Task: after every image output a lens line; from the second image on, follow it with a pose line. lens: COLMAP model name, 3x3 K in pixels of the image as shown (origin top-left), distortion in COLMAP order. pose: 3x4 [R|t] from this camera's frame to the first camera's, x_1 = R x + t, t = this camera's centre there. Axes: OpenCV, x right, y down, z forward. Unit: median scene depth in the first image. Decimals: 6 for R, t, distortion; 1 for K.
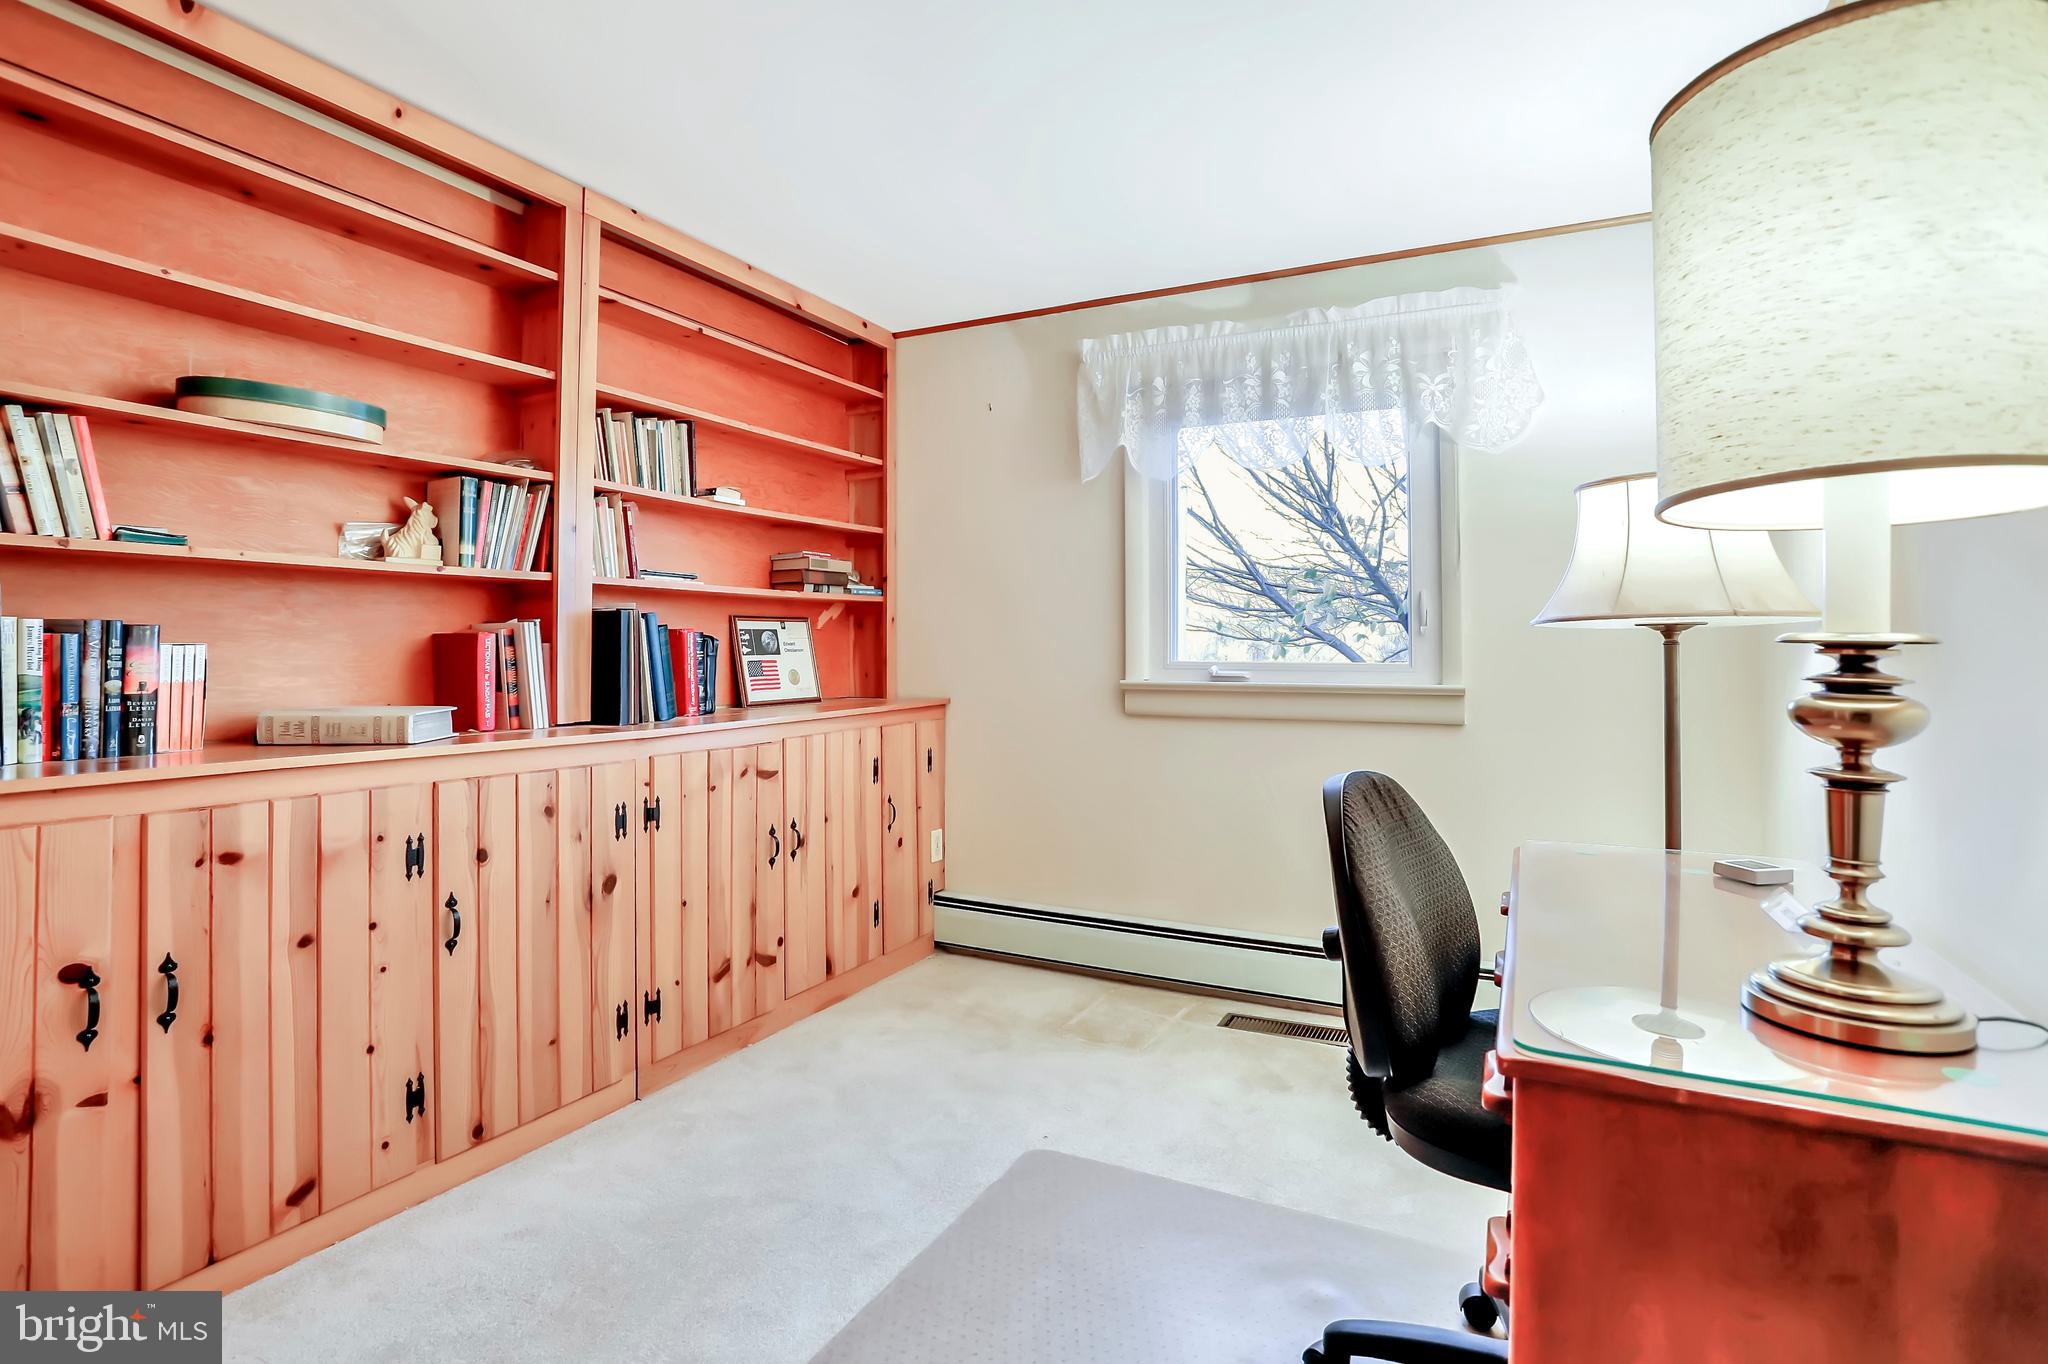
lens RADIAL K [[1034.1, 0, 1005.8], [0, 1034.1, 677.4], [0, 0, 1]] dist [-0.066456, 0.029344]
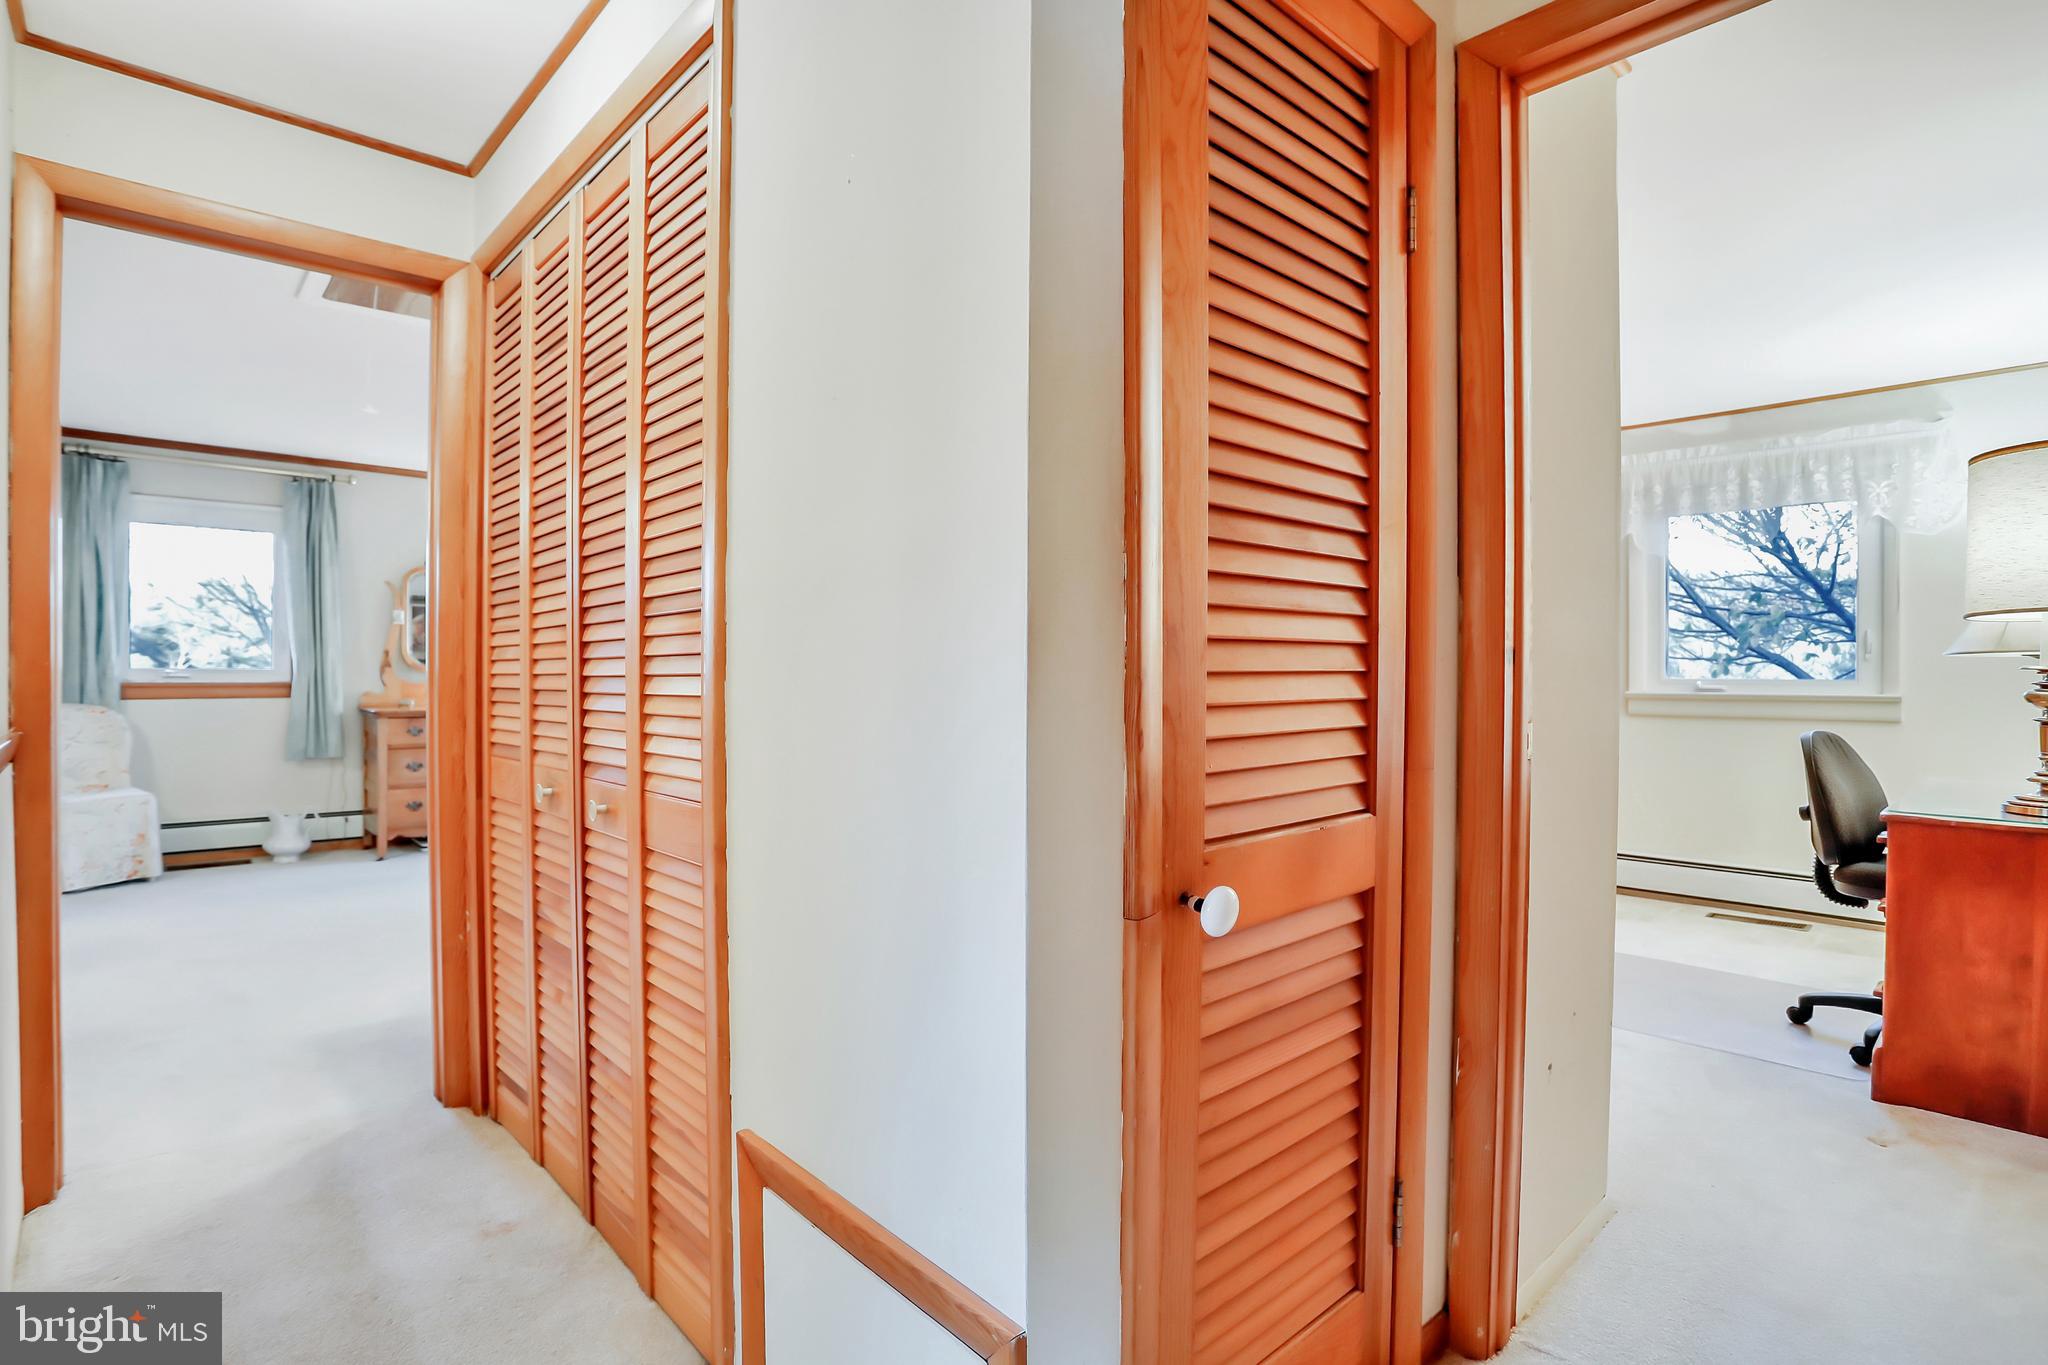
lens RADIAL K [[1014.8, 0, 1021.6], [0, 1014.8, 709.5], [0, 0, 1]] dist [-0.063924, 0.025627]
pose [[0.943035, 0.008401, -0.332588, -0.242814], [-0.003959, 0.999894, 0.014032, 0.012809], [0.332670, -0.011916, 0.942968, -0.661180]]
